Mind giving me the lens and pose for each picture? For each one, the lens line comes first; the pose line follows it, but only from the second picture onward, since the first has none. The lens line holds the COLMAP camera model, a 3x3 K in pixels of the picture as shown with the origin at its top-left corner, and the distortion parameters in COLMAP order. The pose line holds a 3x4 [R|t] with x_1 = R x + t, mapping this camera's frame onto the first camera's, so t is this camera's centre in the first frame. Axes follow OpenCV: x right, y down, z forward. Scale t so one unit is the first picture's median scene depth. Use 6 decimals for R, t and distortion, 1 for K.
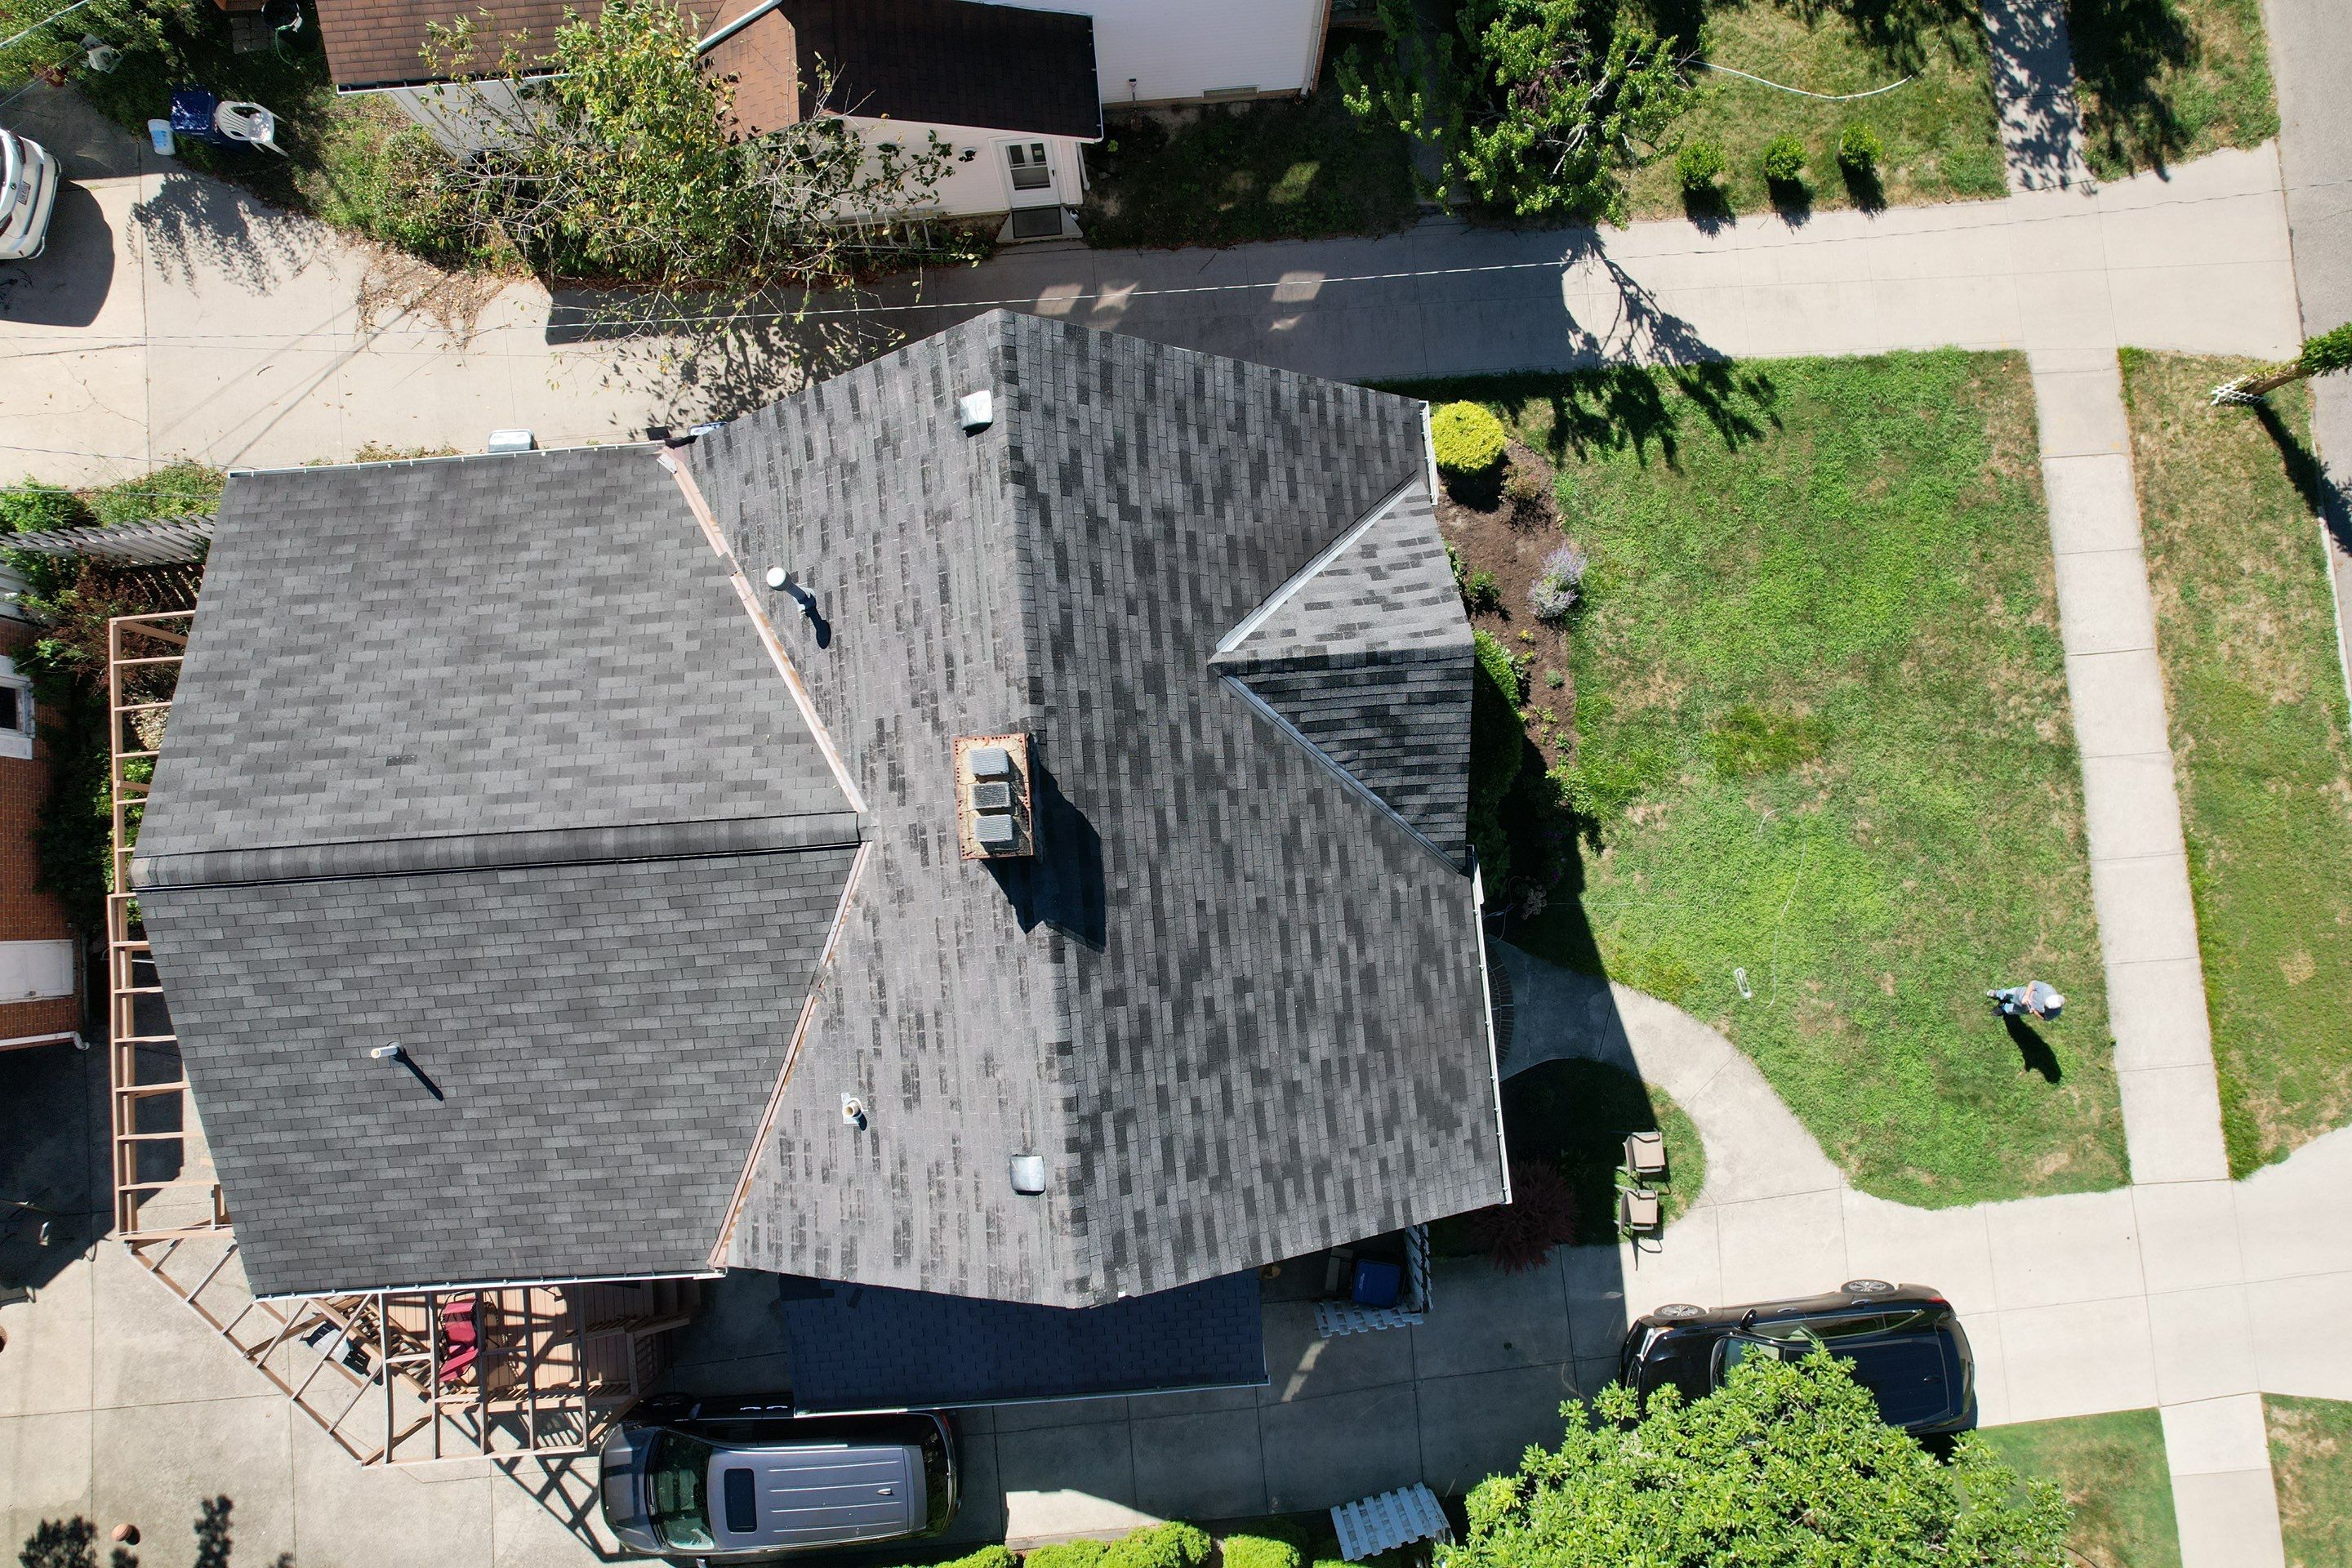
lens RADIAL K [[1496.8, 0, 1173.7], [0, 1496.8, 787.0], [0, 0, 1]] dist [-0.073030, 0.064336]
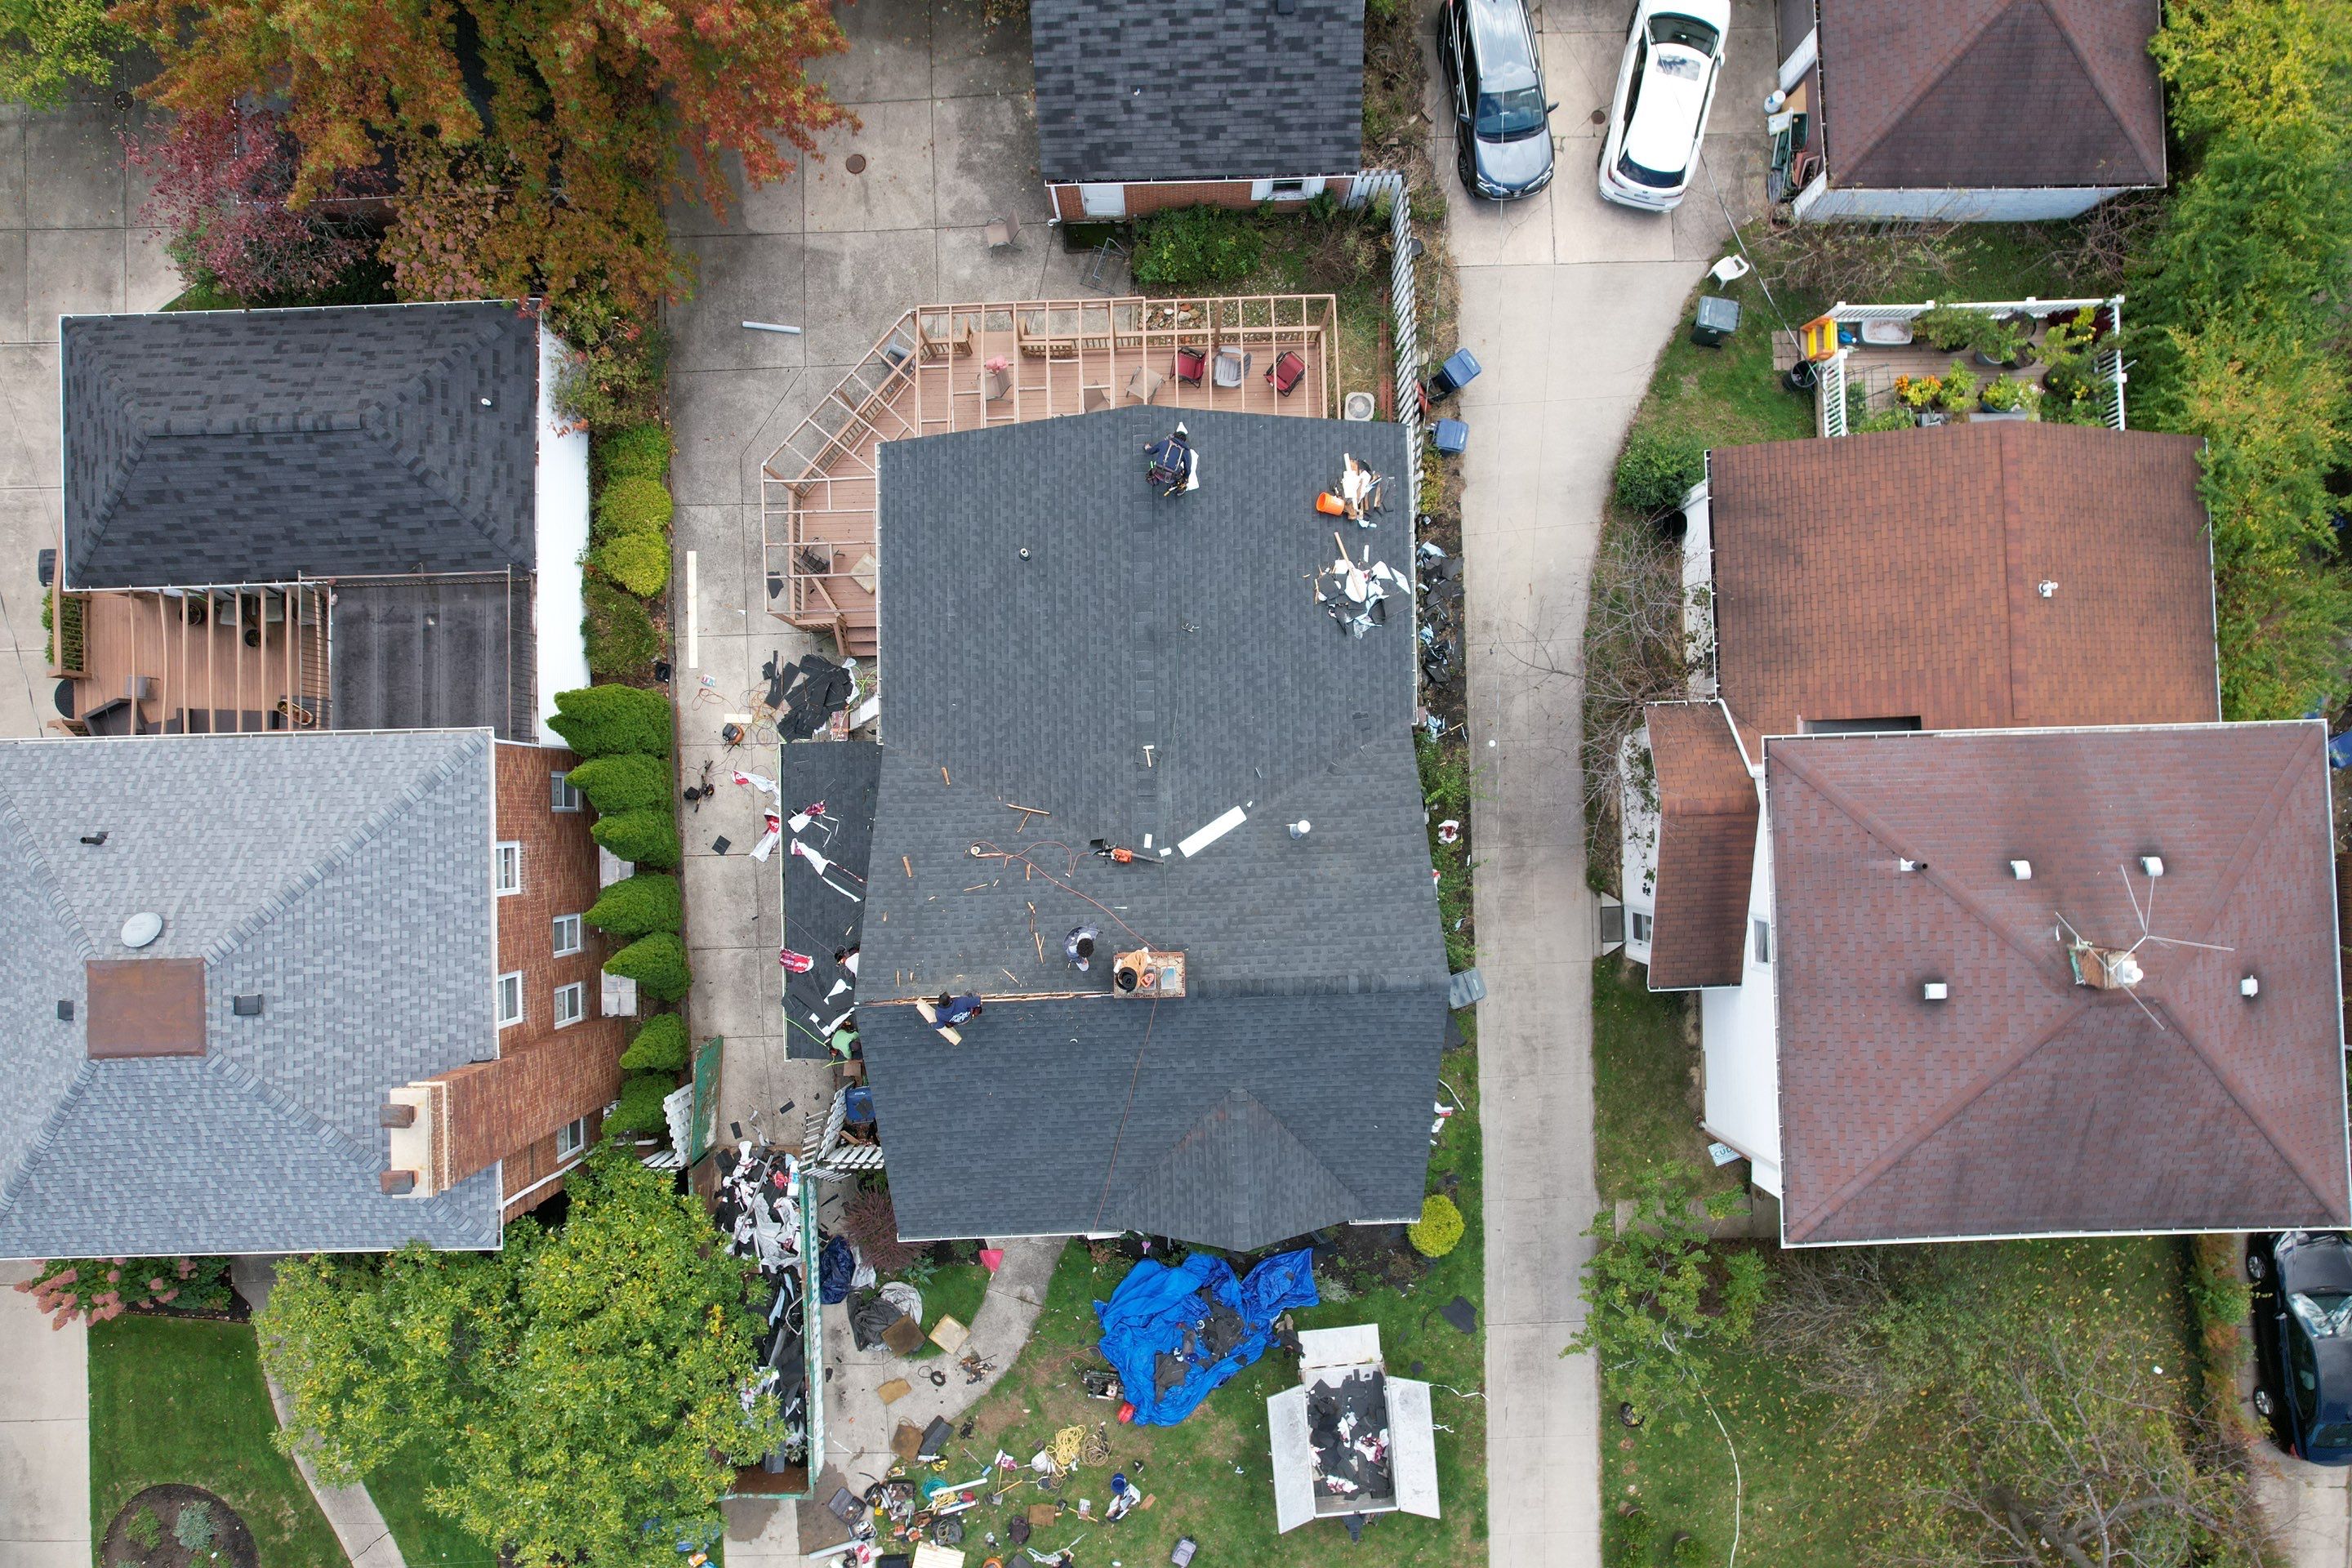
lens RADIAL K [[1496.8, 0, 1172.0], [0, 1496.8, 786.0], [0, 0, 1]] dist [-0.073030, 0.064336]
pose [[-0.049870, 0.998616, -0.016694, -0.212076], [-0.995274, -0.048294, 0.084247, -0.103931], [0.083324, 0.020816, 0.996305, -0.485803]]
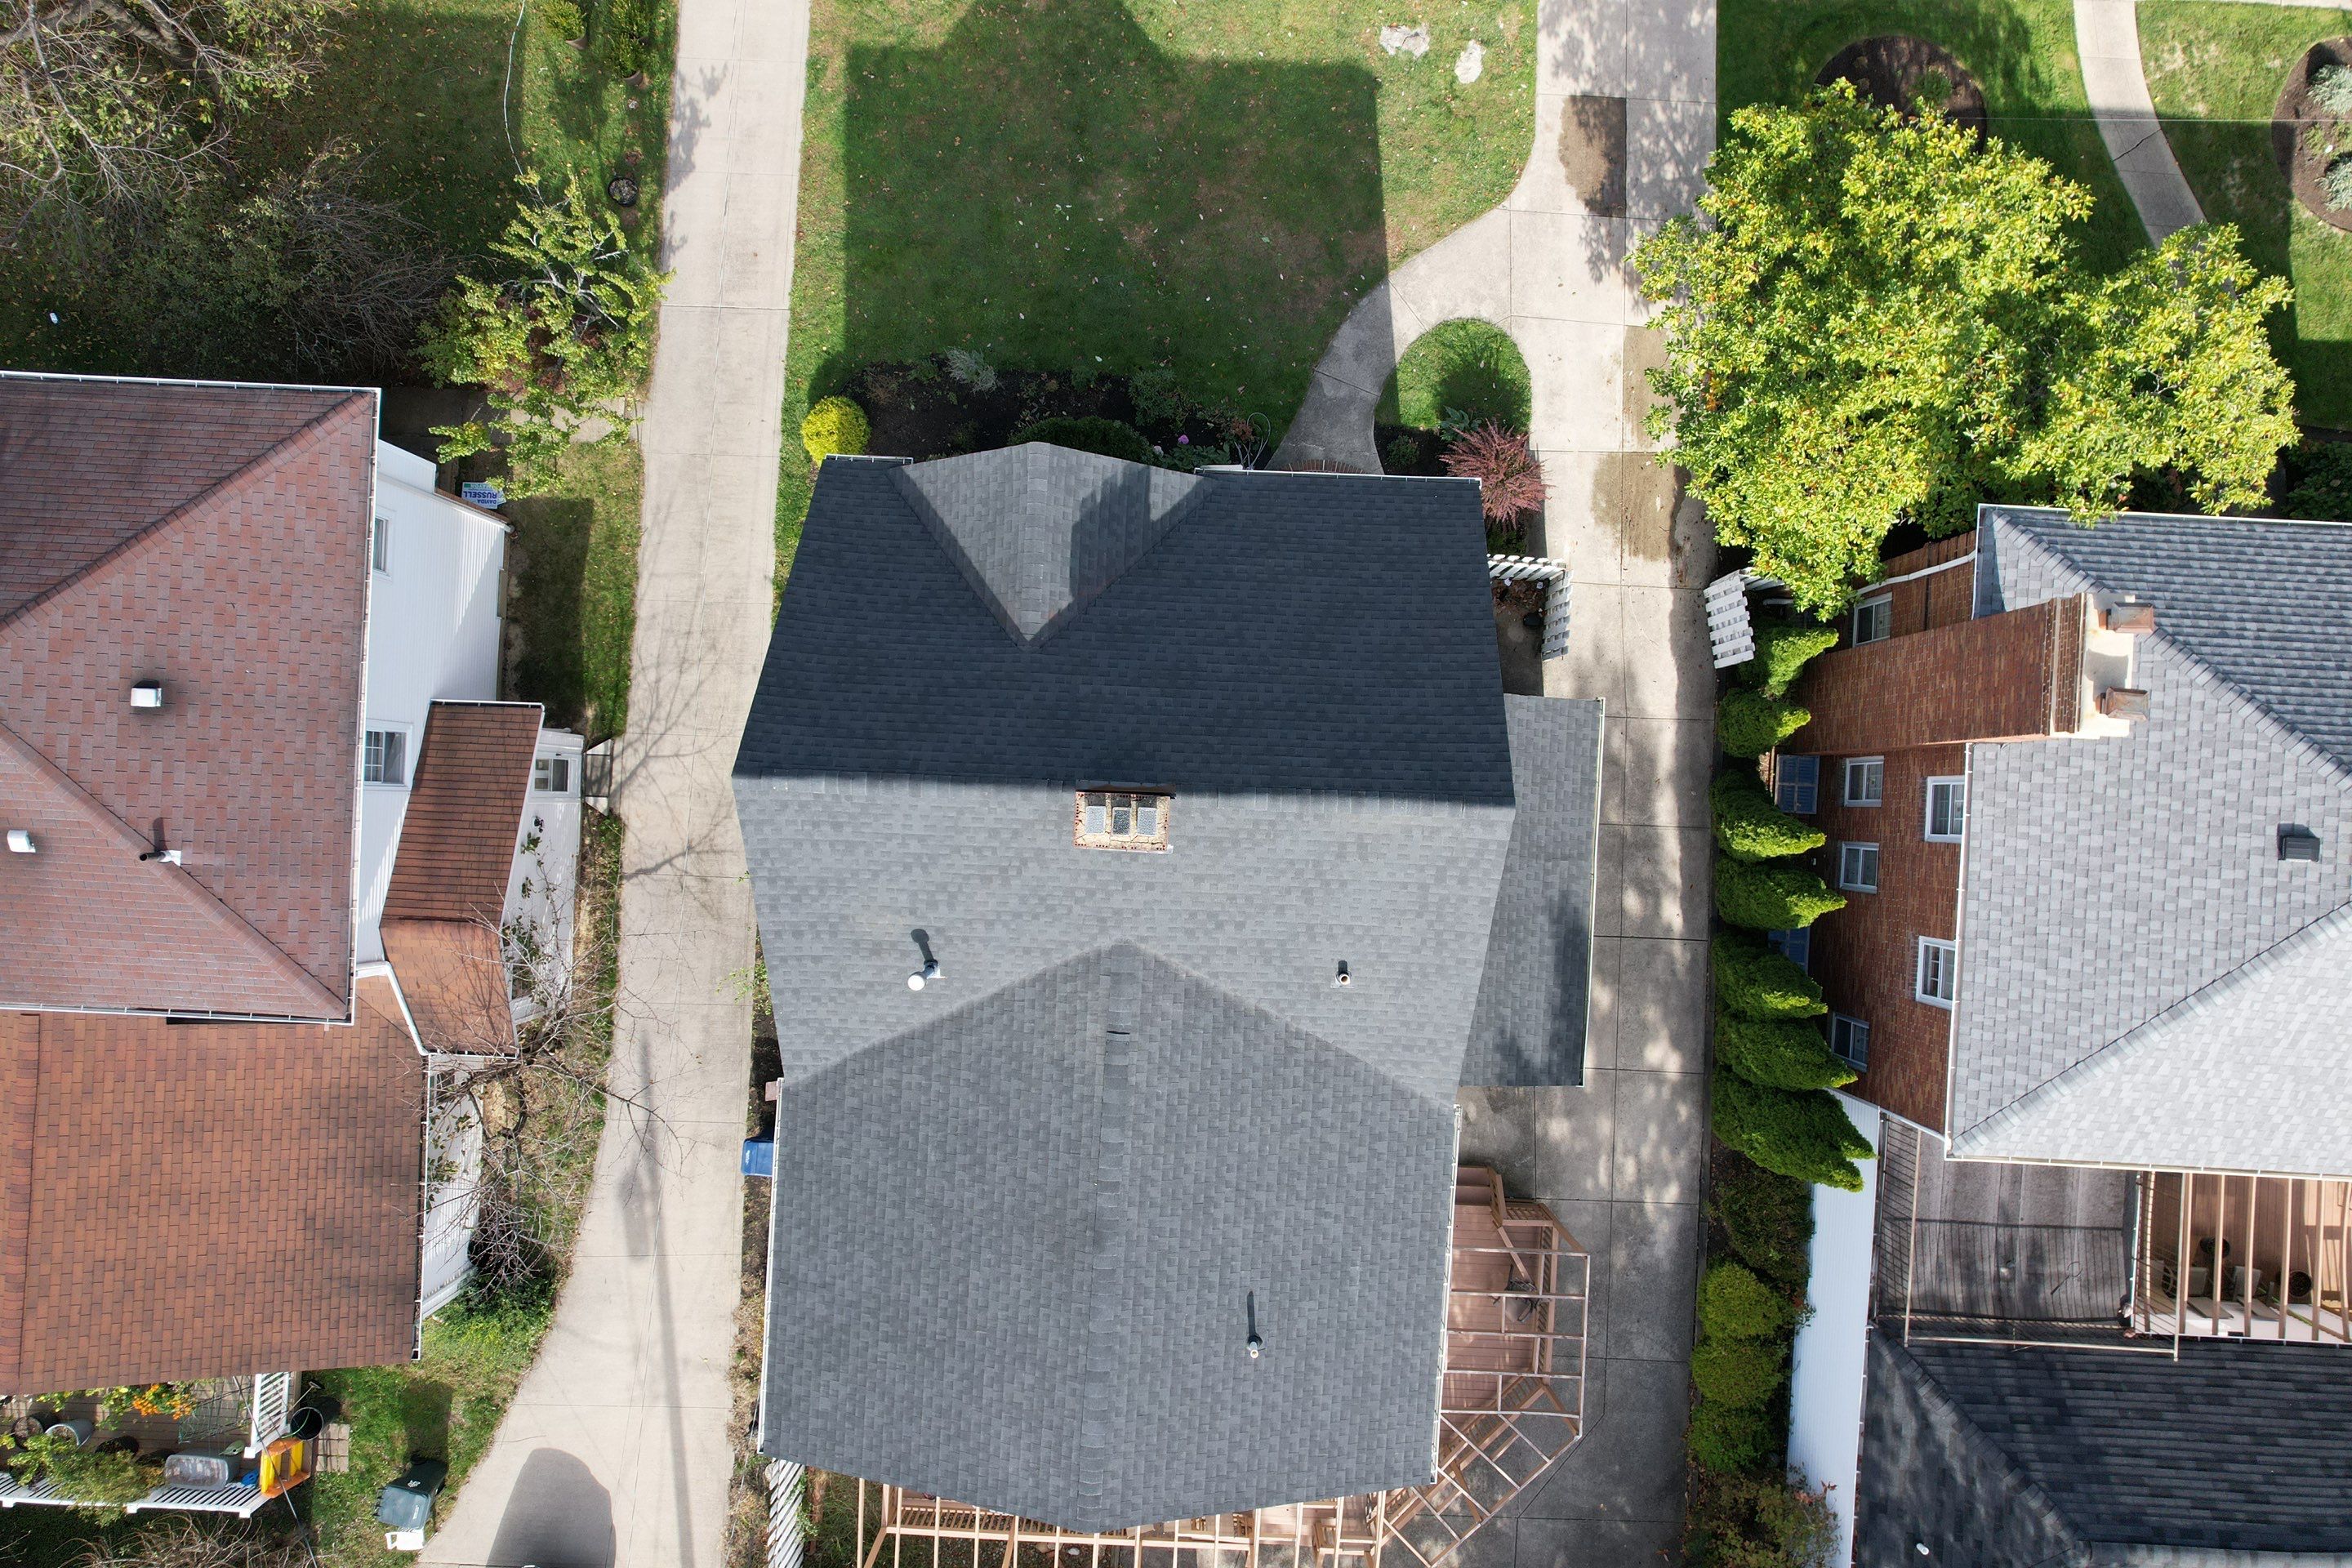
lens RADIAL K [[1496.8, 0, 1175.5], [0, 1496.8, 790.2], [0, 0, 1]] dist [-0.073030, 0.064336]
pose [[0.125284, -0.992083, 0.008660, -0.067794], [0.989027, 0.125577, 0.077821, -0.034885], [-0.078292, -0.001185, 0.996930, -0.202751]]
